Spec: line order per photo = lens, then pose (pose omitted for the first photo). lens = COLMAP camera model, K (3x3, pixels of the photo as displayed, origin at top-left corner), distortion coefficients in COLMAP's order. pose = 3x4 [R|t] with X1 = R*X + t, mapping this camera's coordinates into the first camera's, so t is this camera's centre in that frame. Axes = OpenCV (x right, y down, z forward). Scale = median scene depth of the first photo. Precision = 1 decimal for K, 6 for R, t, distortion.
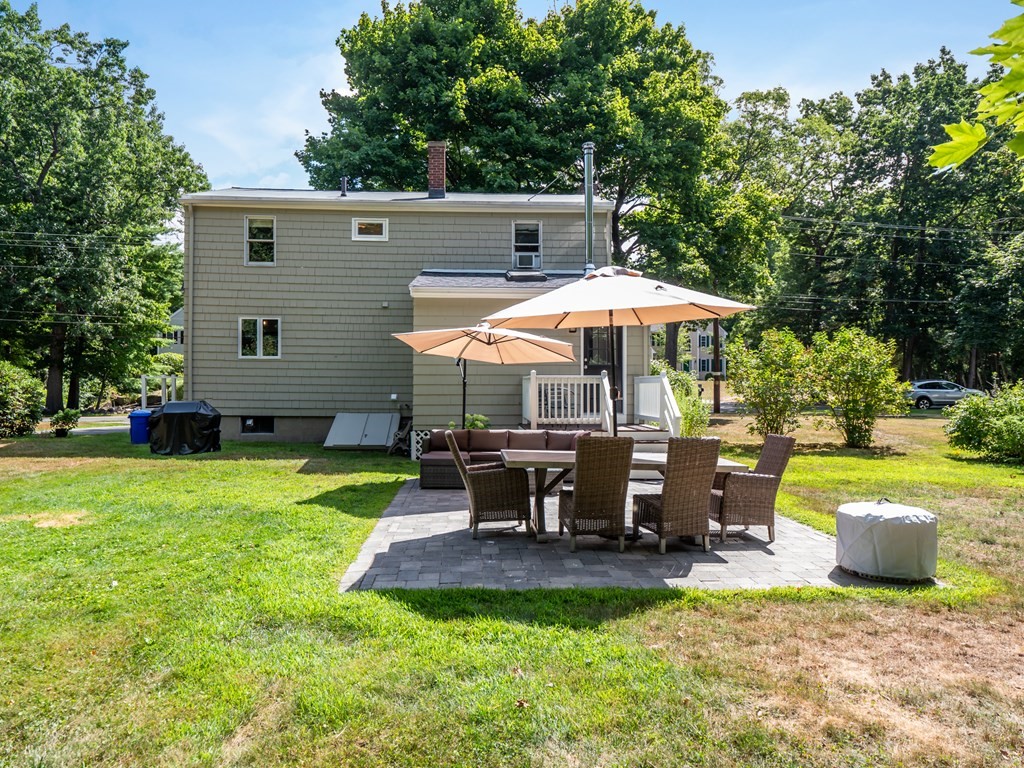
lens RADIAL K [[715.3, 0, 509.5], [0, 715.3, 385.6], [0, 0, 1]] dist [0.008066, -0.003504]
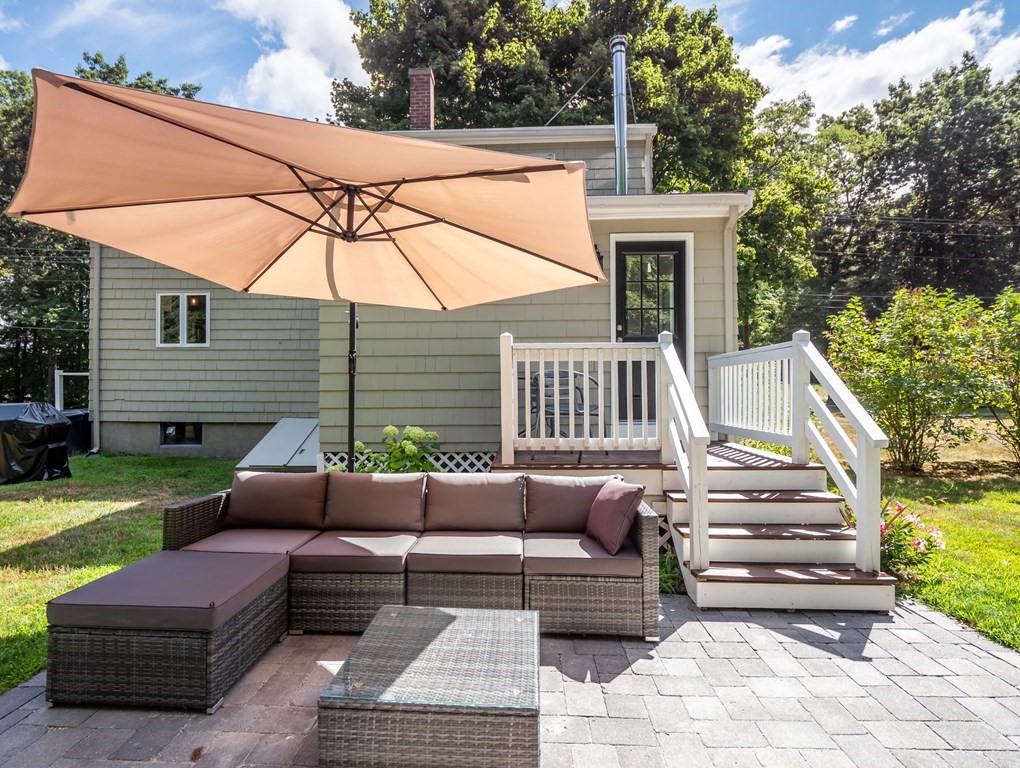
lens RADIAL K [[478.8, 0, 511.6], [0, 478.8, 380.9], [0, 0, 1]] dist [-0.005142, 0.000370]
pose [[0.994472, -0.010030, -0.104527, 0.040450], [0.007825, 0.999738, -0.021488, 0.009385], [0.104715, 0.020551, 0.994290, 0.412473]]
